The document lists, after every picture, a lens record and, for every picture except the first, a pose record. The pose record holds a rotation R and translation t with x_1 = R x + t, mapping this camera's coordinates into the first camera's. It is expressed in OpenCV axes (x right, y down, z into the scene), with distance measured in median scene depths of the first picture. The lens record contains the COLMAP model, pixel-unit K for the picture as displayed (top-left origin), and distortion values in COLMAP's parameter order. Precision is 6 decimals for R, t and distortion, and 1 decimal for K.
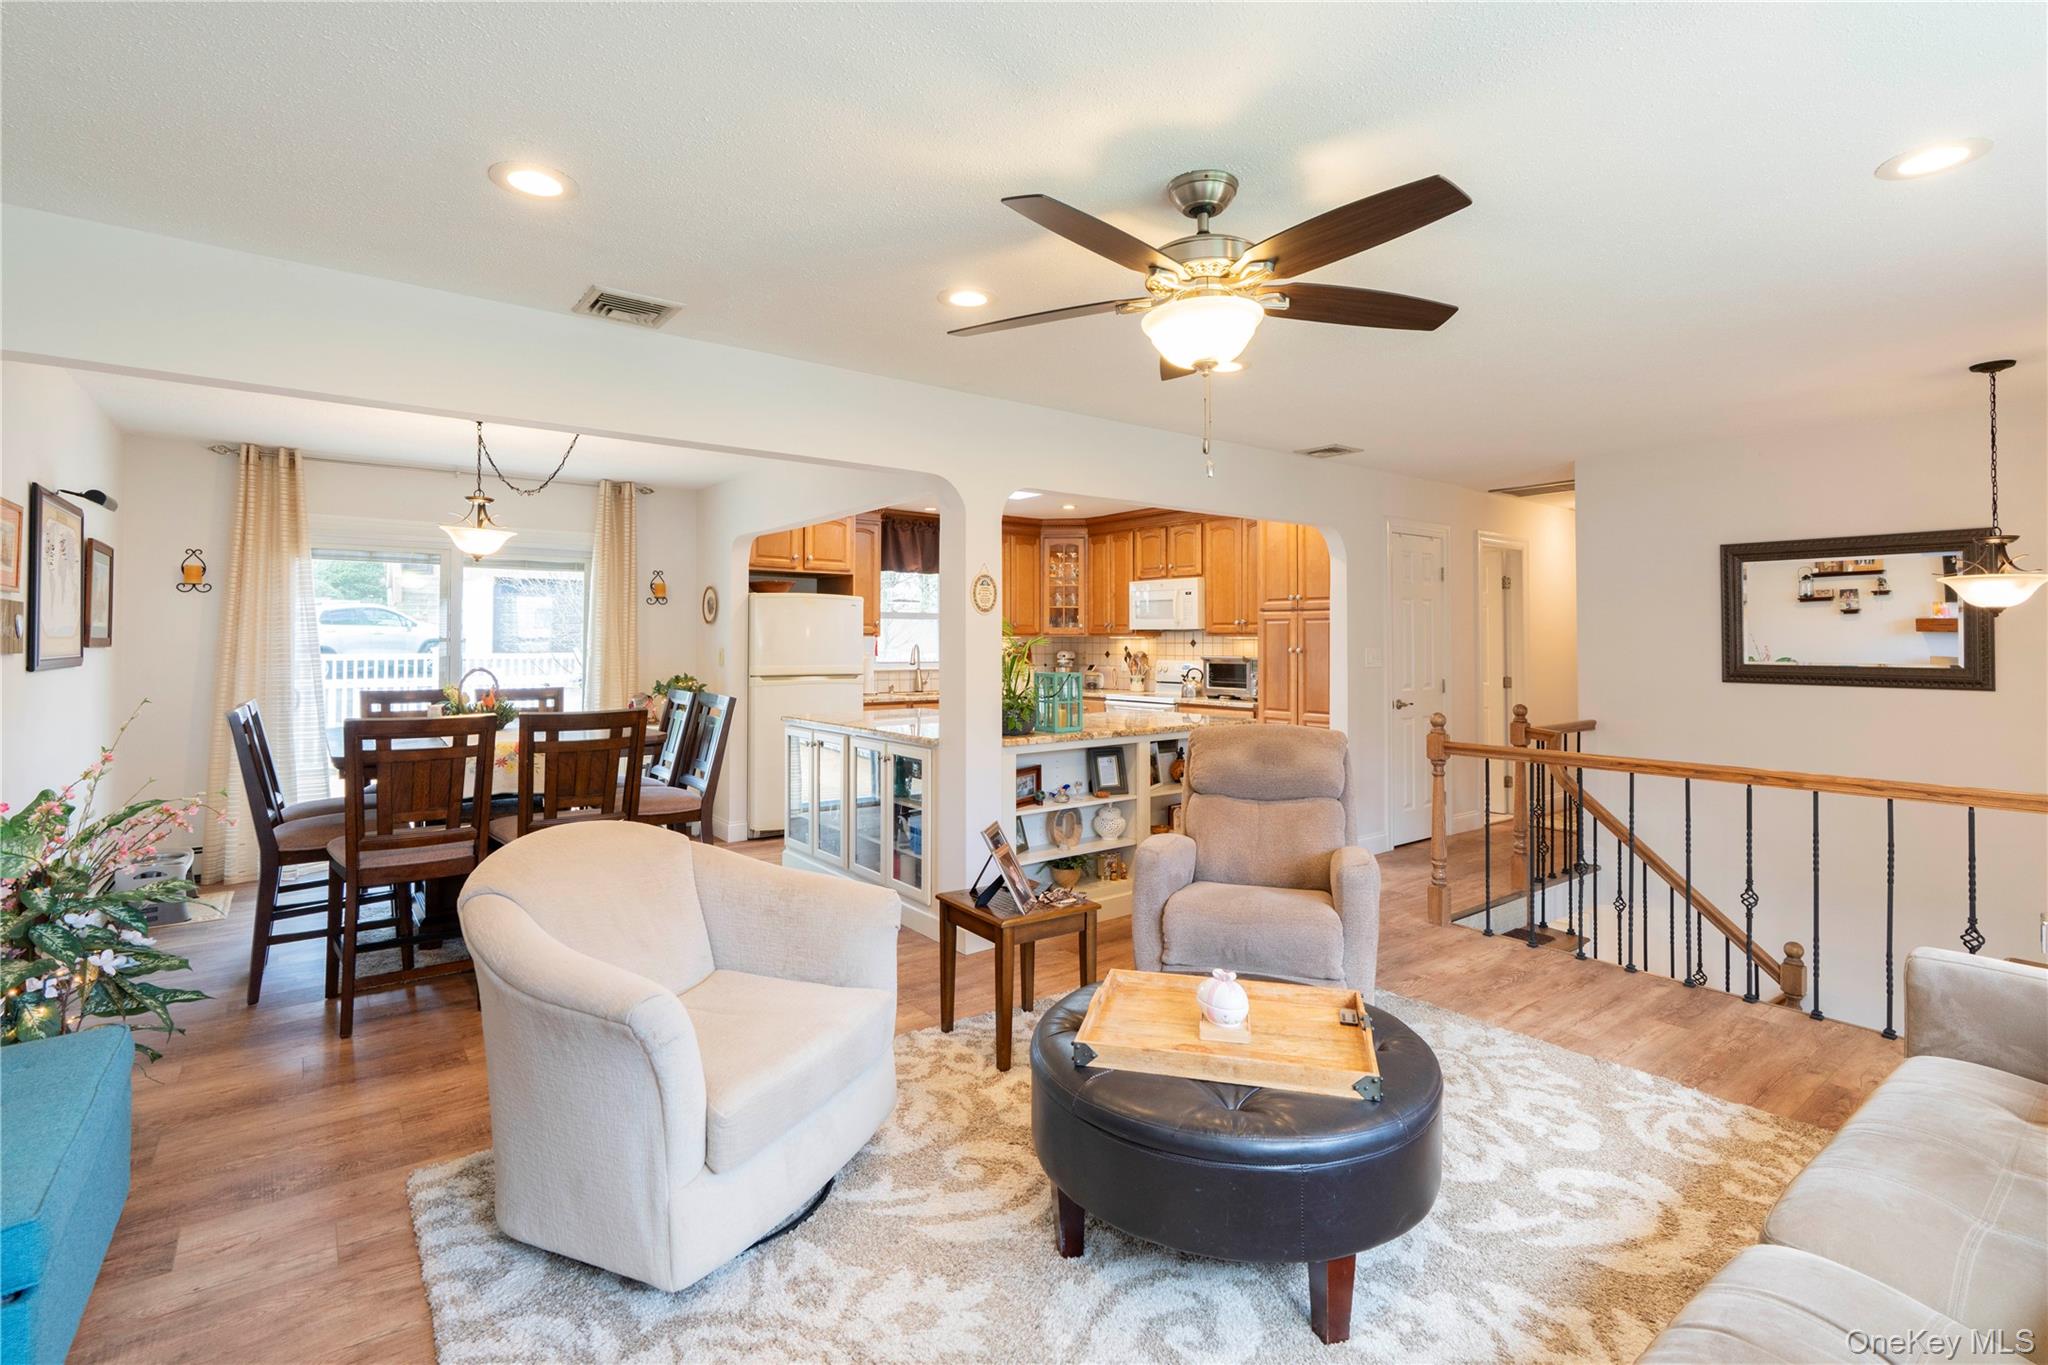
lens RADIAL K [[937.4, 0, 1036.8], [0, 937.4, 628.0], [0, 0, 1]] dist [0.004041, 0.000393]
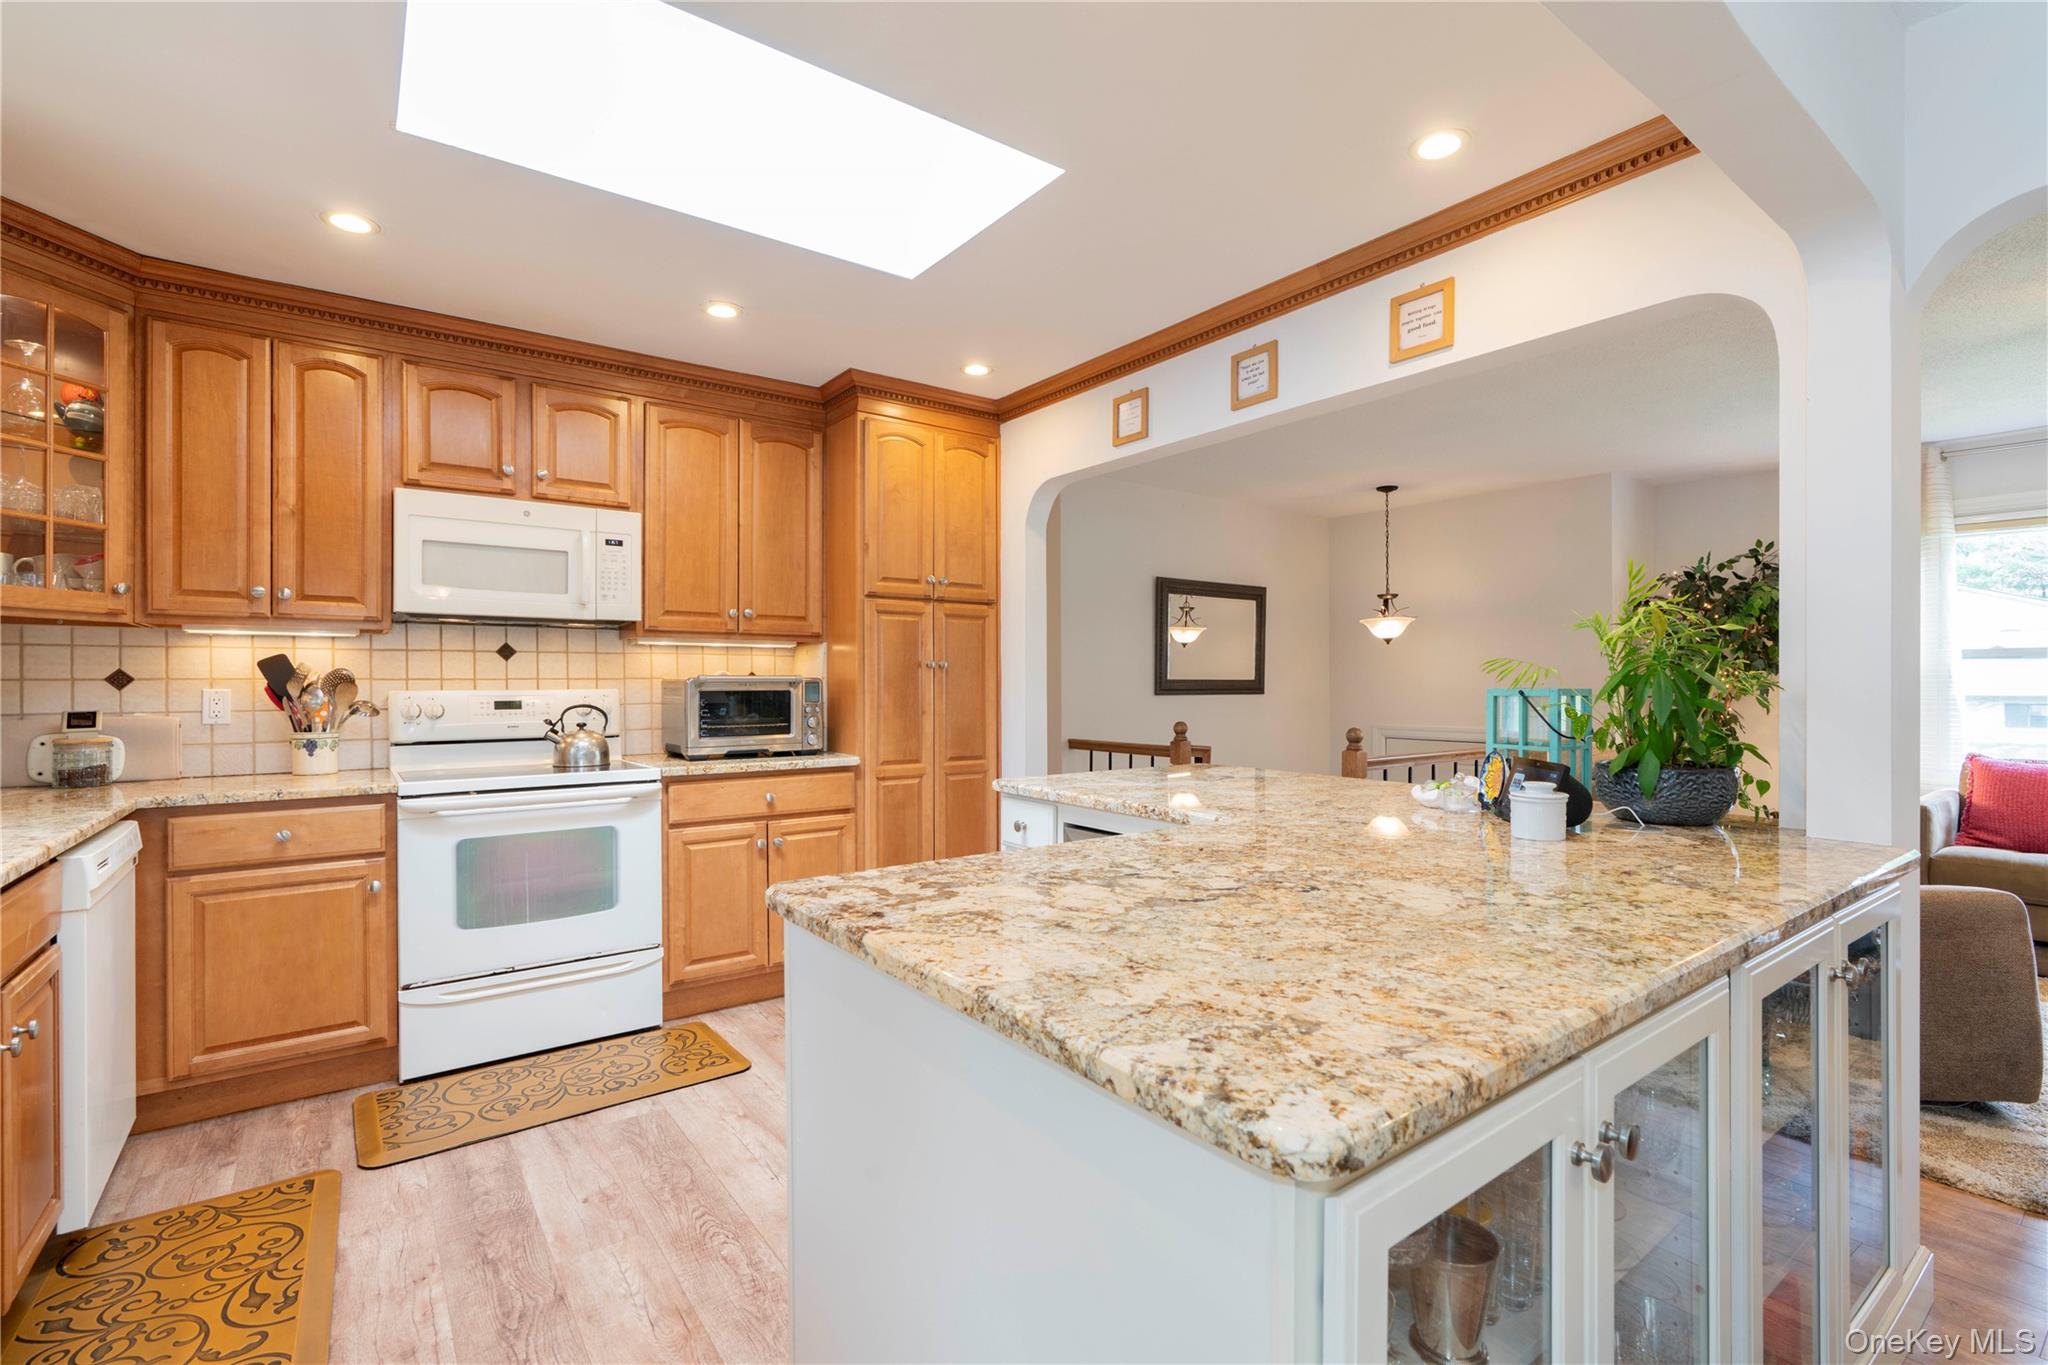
lens RADIAL K [[937.4, 0, 1026.2], [0, 937.4, 685.8], [0, 0, 1]] dist [0.004041, 0.000393]
pose [[0.024932, -0.002366, 0.999686, -0.436443], [-0.010441, 0.999942, 0.002627, 0.044929], [-0.999635, -0.010503, 0.024906, 1.144019]]
